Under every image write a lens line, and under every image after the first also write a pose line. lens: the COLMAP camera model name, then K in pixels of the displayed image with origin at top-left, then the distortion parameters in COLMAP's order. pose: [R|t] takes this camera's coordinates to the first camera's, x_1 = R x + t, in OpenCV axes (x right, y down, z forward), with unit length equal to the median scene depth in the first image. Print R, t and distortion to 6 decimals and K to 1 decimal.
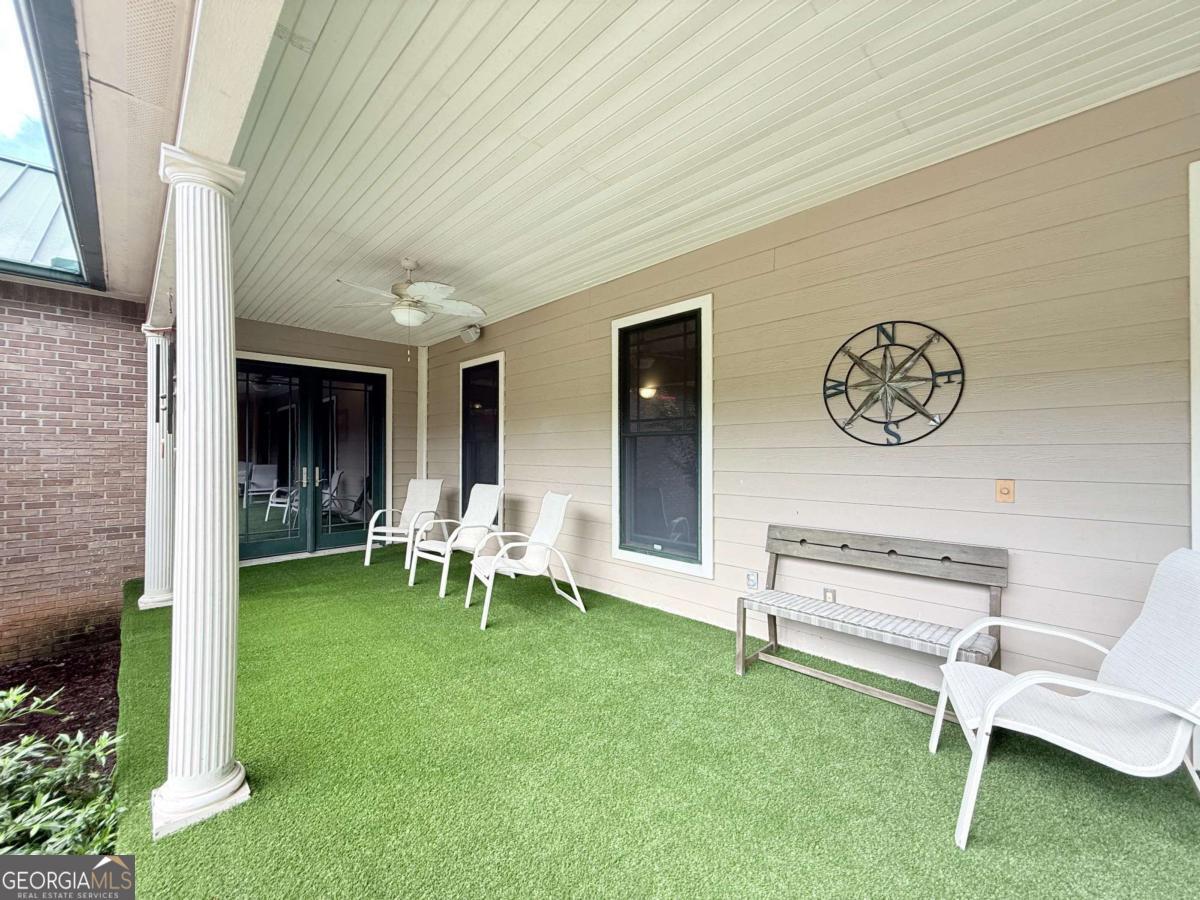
lens RADIAL K [[477.5, 0, 610.1], [0, 477.5, 454.4], [0, 0, 1]] dist [0.000059, 0.001292]
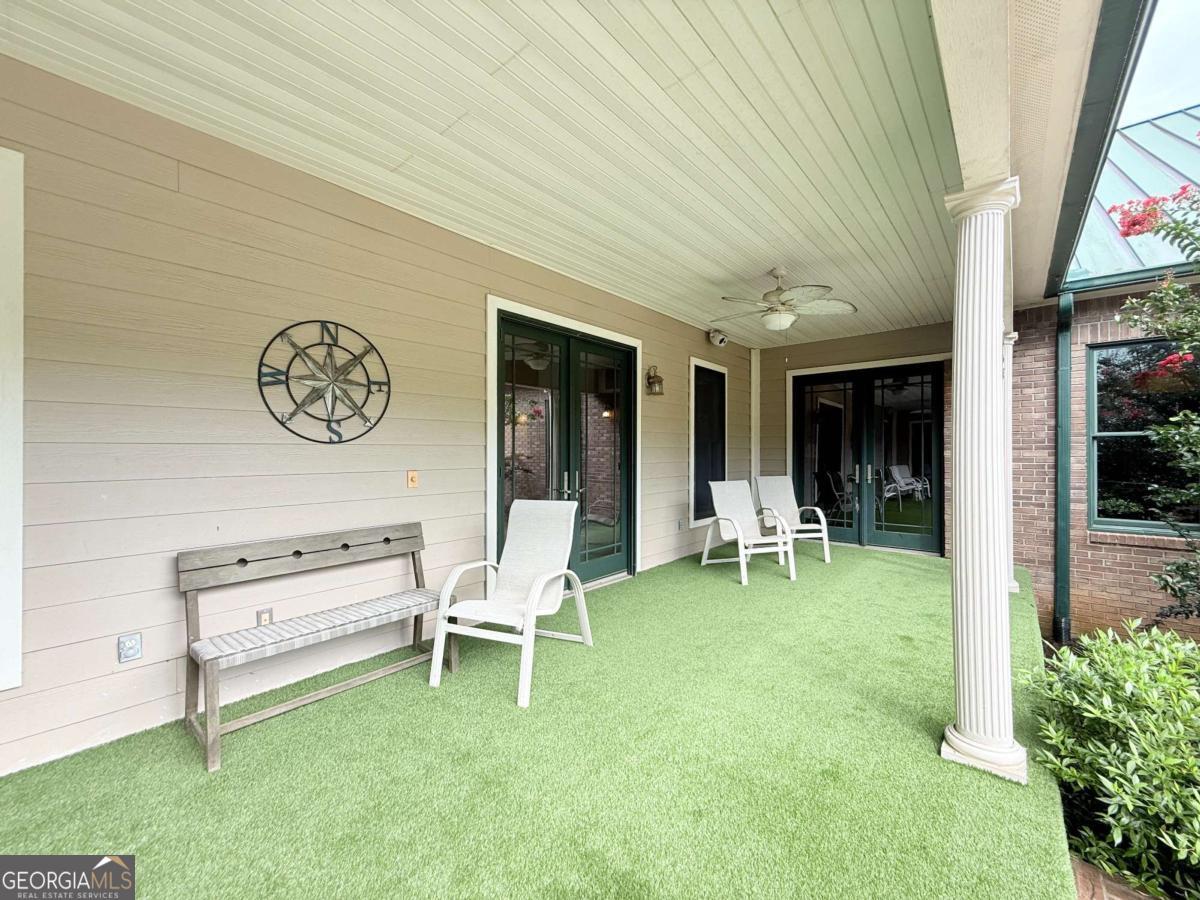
lens RADIAL K [[477.5, 0, 611.2], [0, 477.5, 446.8], [0, 0, 1]] dist [0.000059, 0.001292]
pose [[-0.085650, 0.005529, 0.996310, -0.484487], [-0.000723, 0.999984, -0.005612, -0.005747], [-0.996325, -0.001201, -0.085645, 0.494656]]
